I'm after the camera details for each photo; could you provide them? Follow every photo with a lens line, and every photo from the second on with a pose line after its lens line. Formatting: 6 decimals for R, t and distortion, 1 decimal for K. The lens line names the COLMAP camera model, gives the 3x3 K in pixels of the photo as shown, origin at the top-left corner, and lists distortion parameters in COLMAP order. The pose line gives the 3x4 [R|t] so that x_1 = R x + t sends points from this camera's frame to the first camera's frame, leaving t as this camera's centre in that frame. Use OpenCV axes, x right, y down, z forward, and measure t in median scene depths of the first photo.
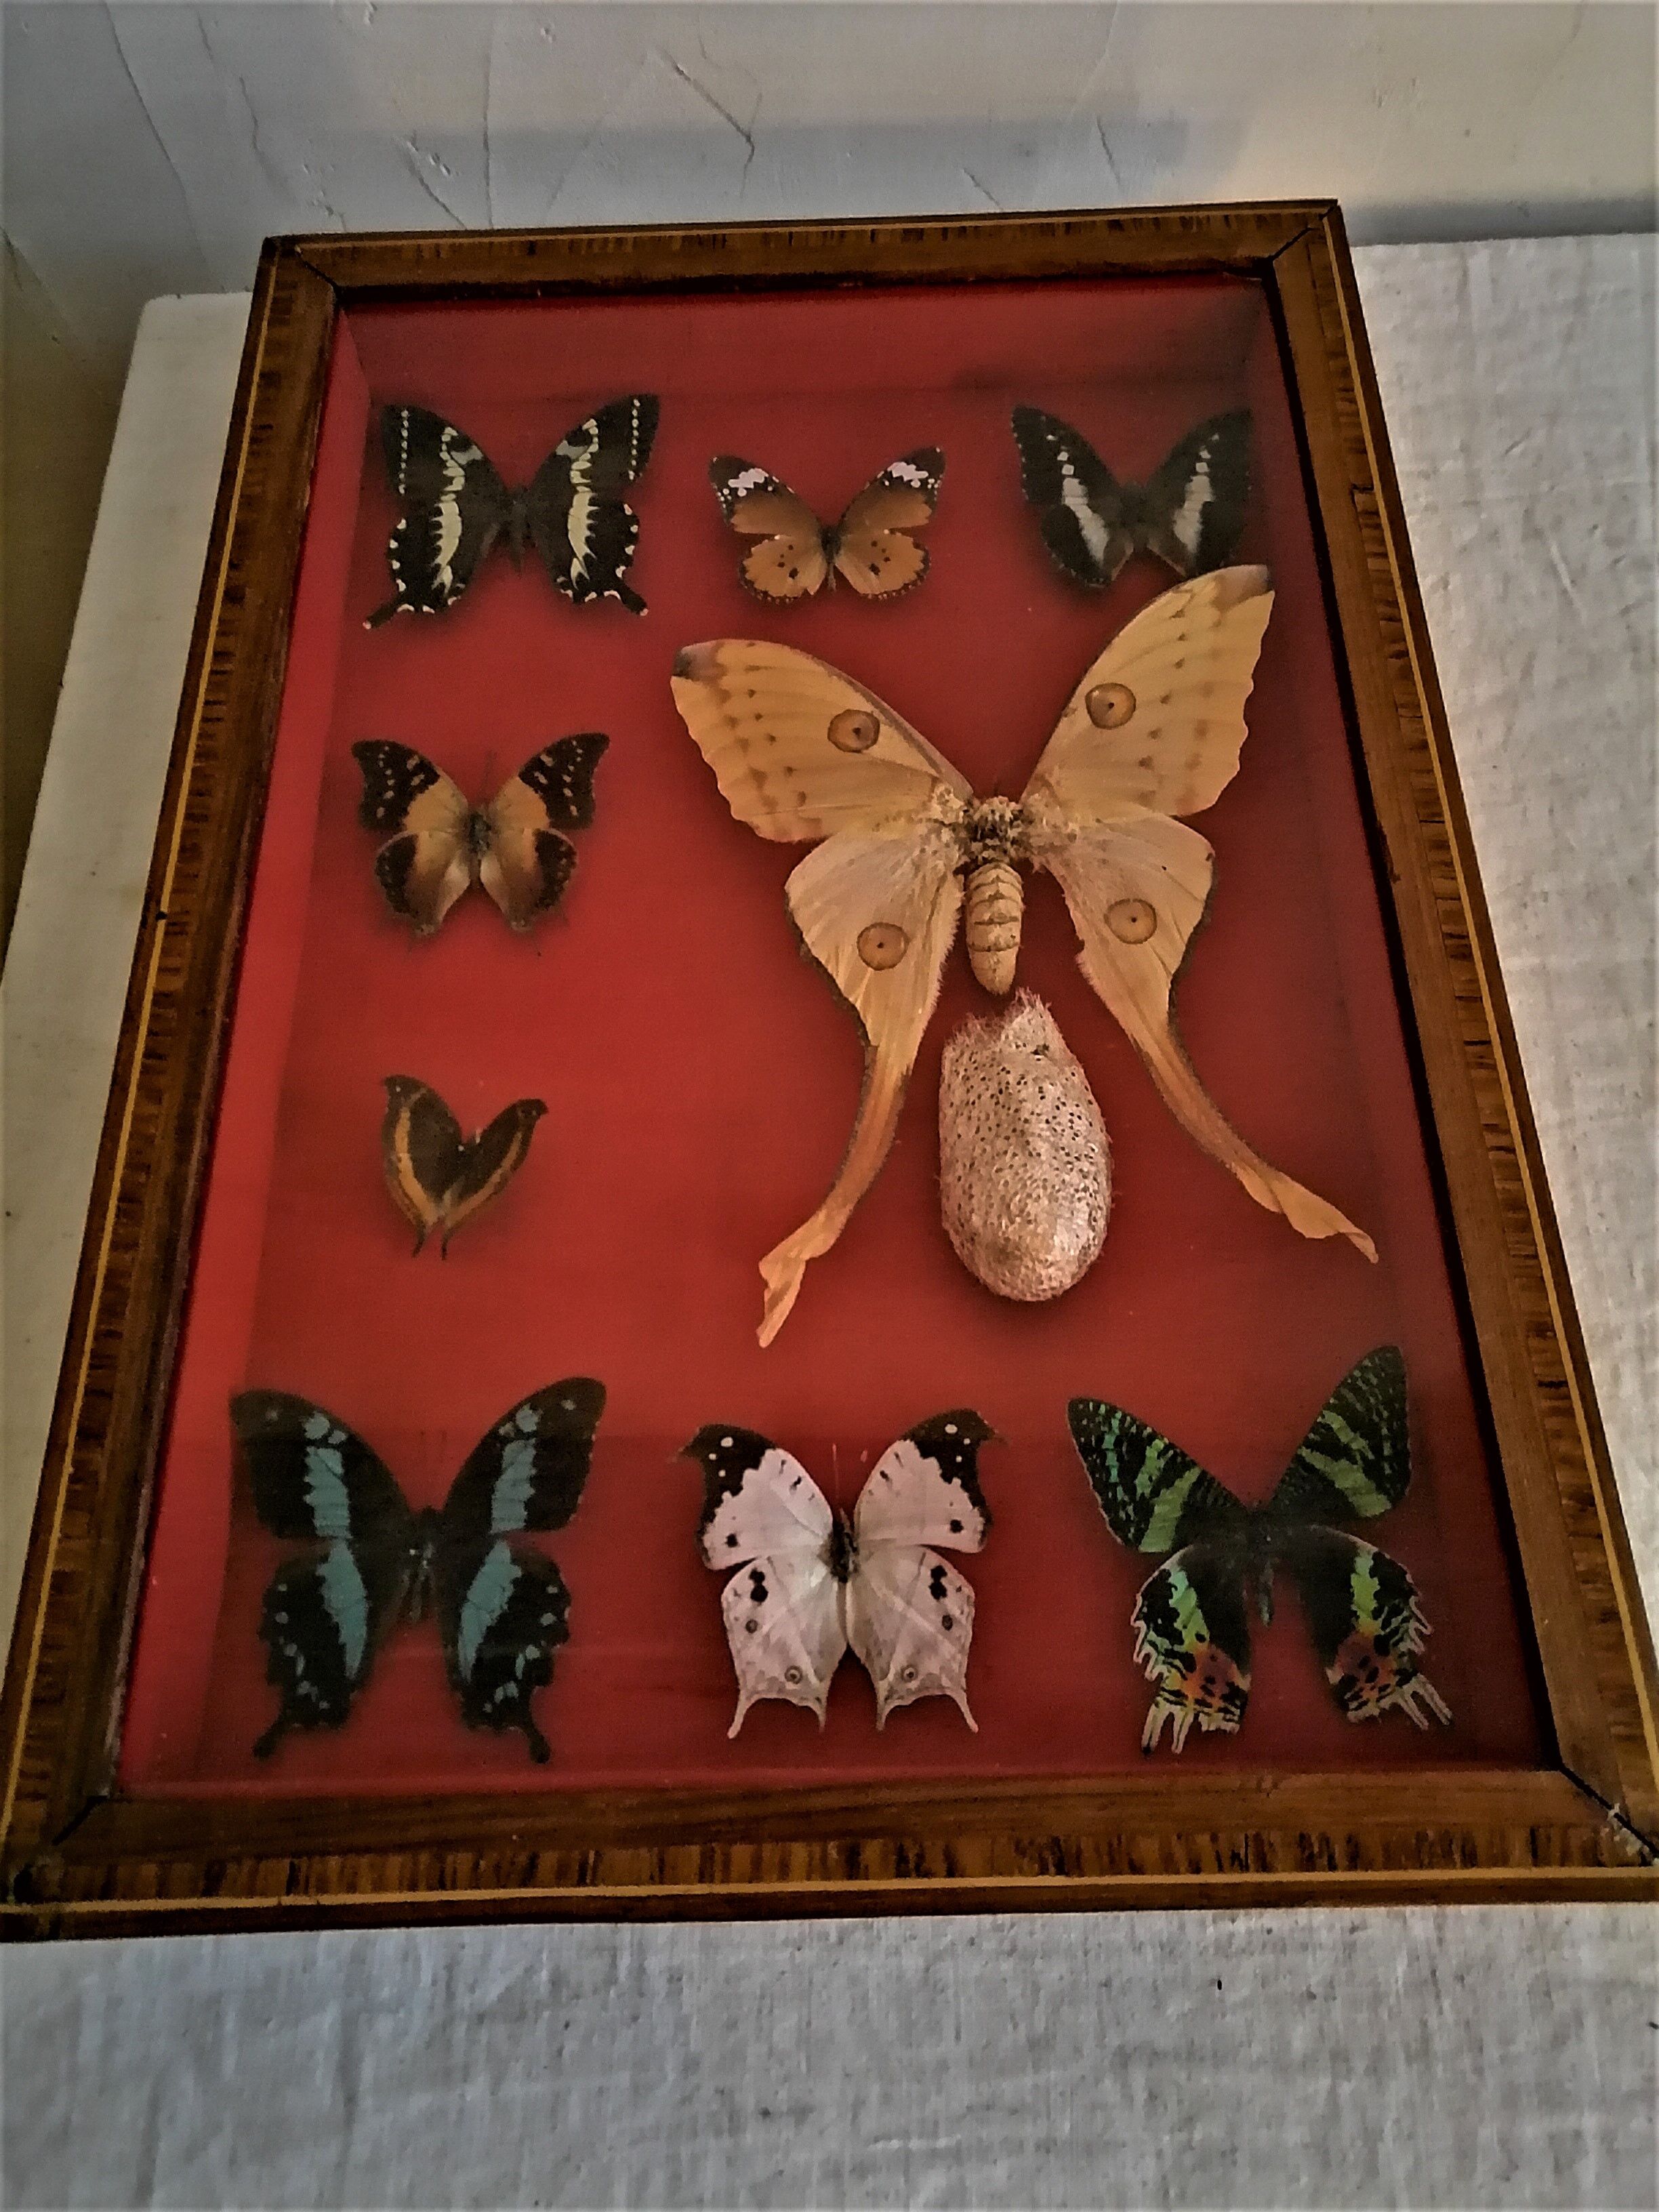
lens RADIAL K [[1591.7, 0, 841.5], [0, 1591.7, 1123.9], [0, 0, 1]] dist [0.009123, -0.016541]
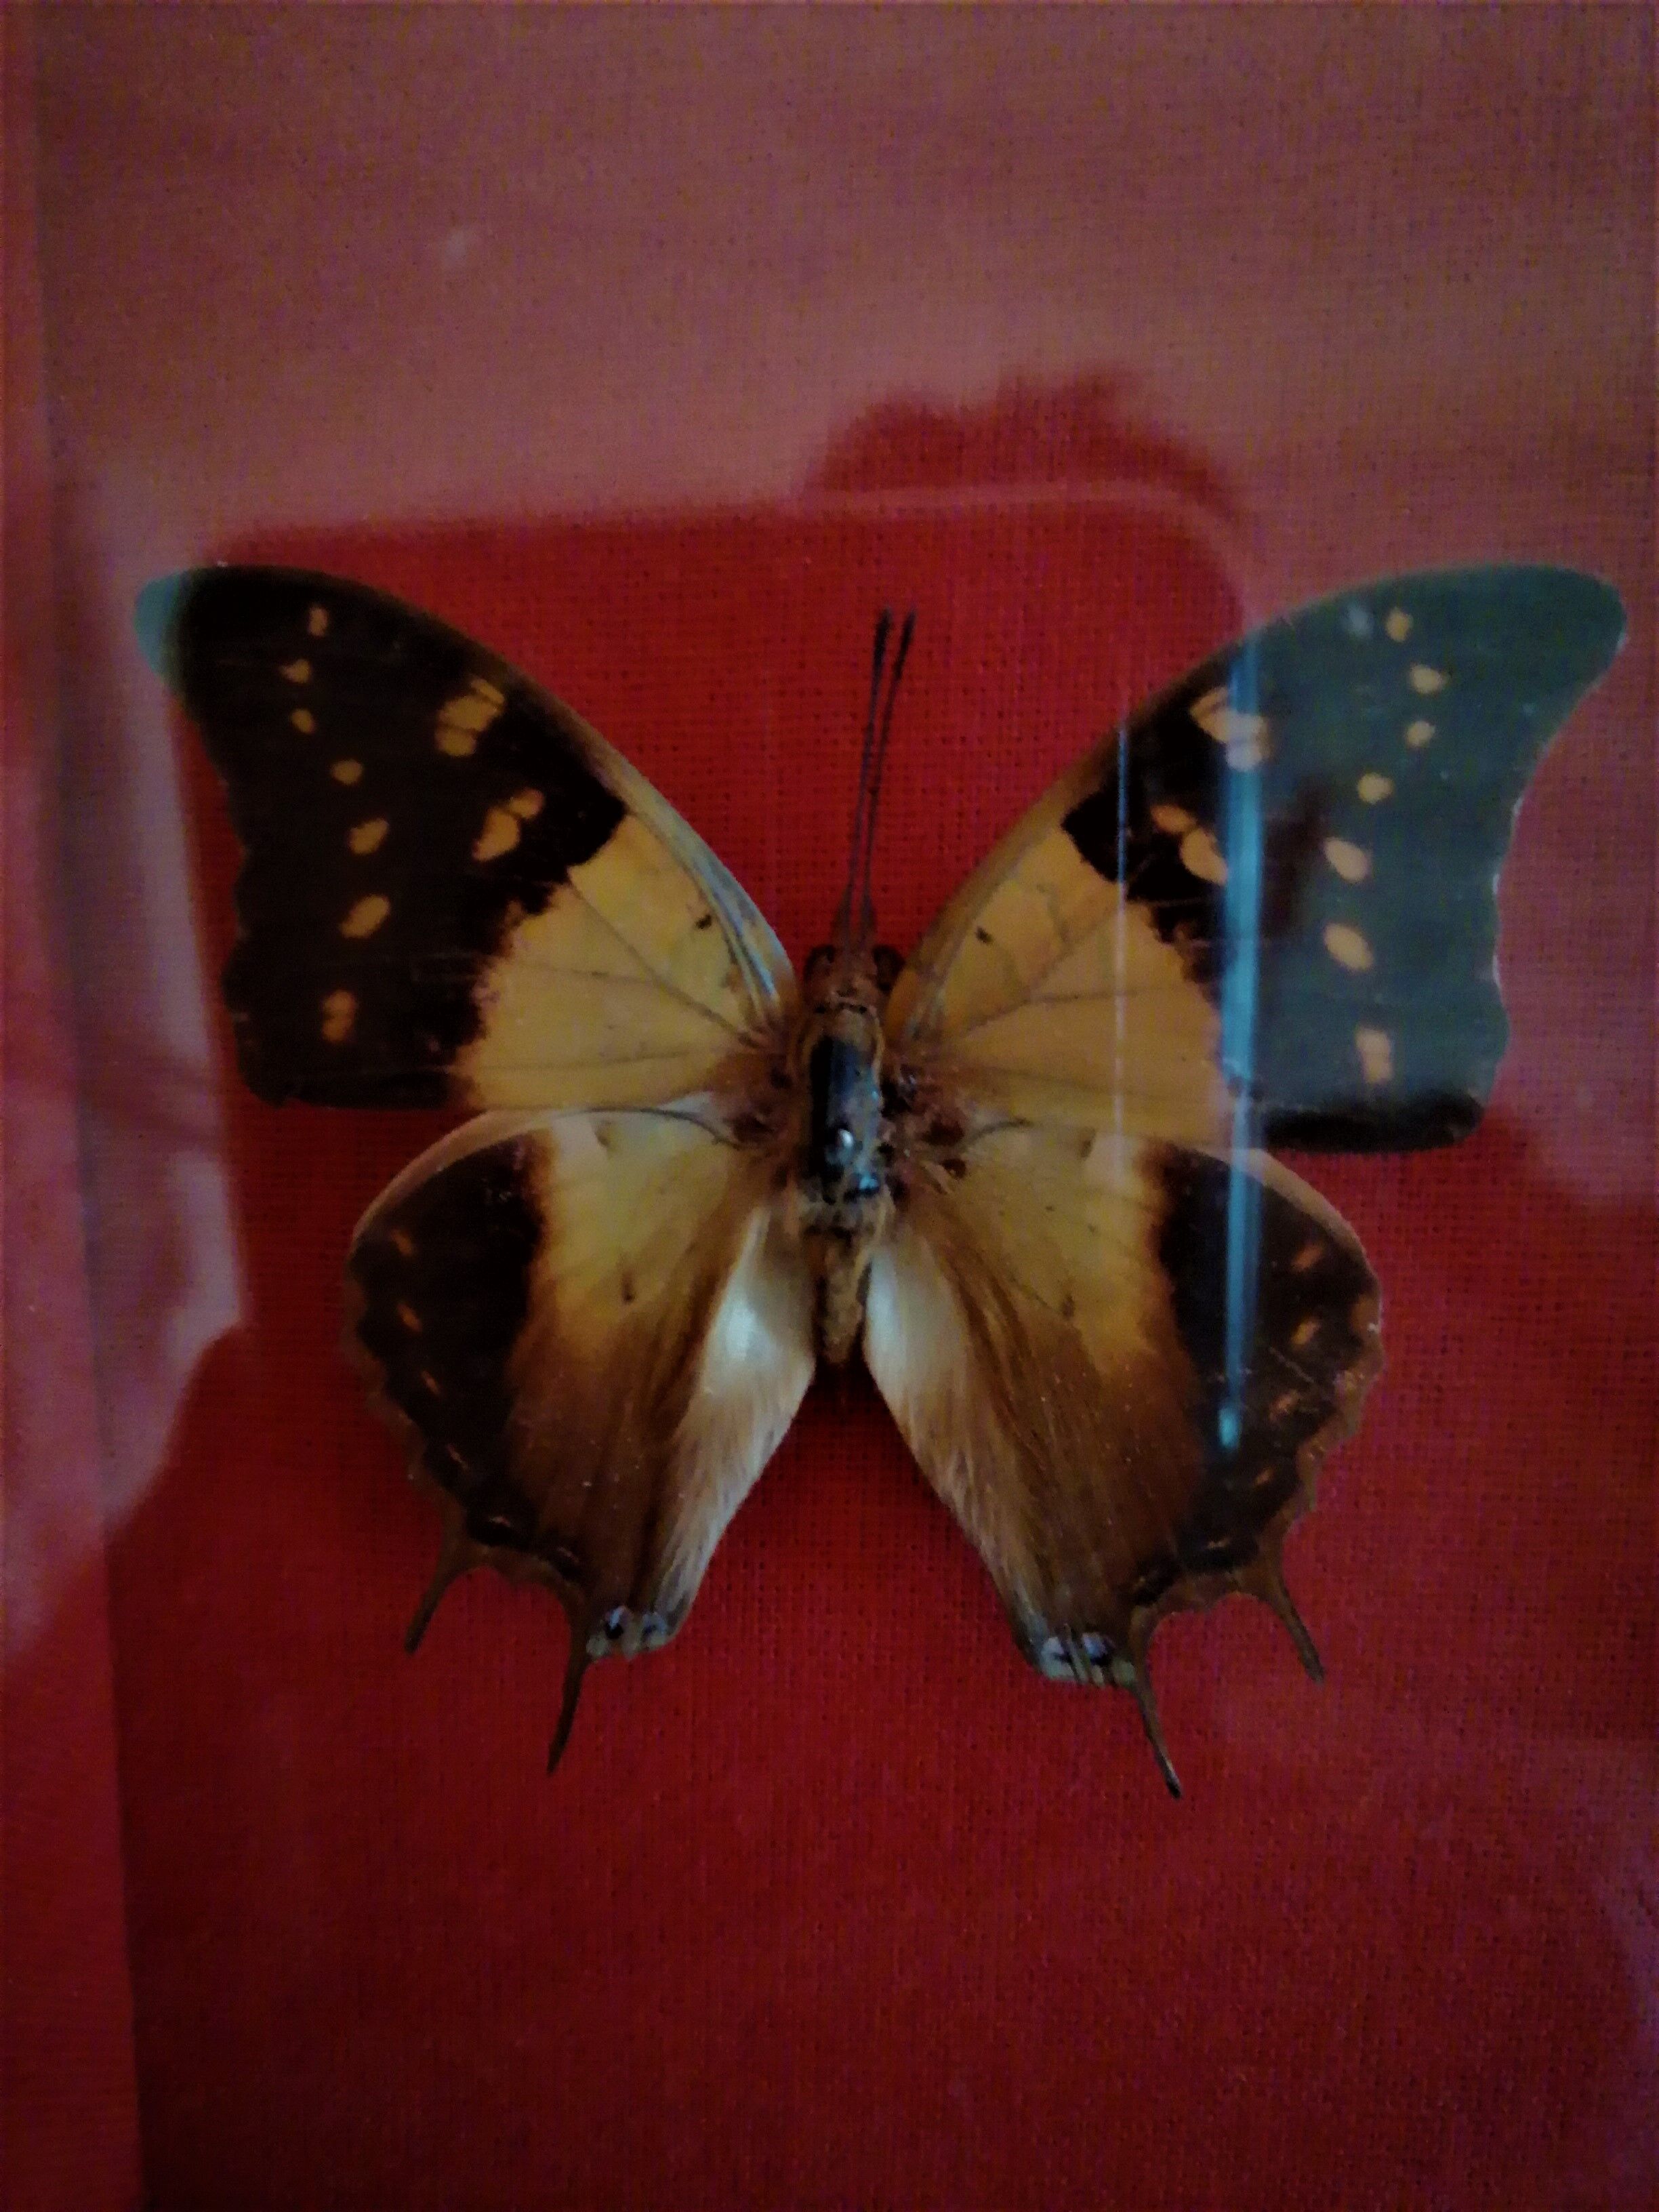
lens RADIAL K [[1591.7, 0, 831.7], [0, 1591.7, 1102.9], [0, 0, 1]] dist [0.009123, -0.016541]
pose [[0.997439, 0.031510, -0.064205, -0.261809], [0.004574, 0.867772, 0.496941, -0.339936], [0.071374, -0.495962, 0.865406, 1.003705]]
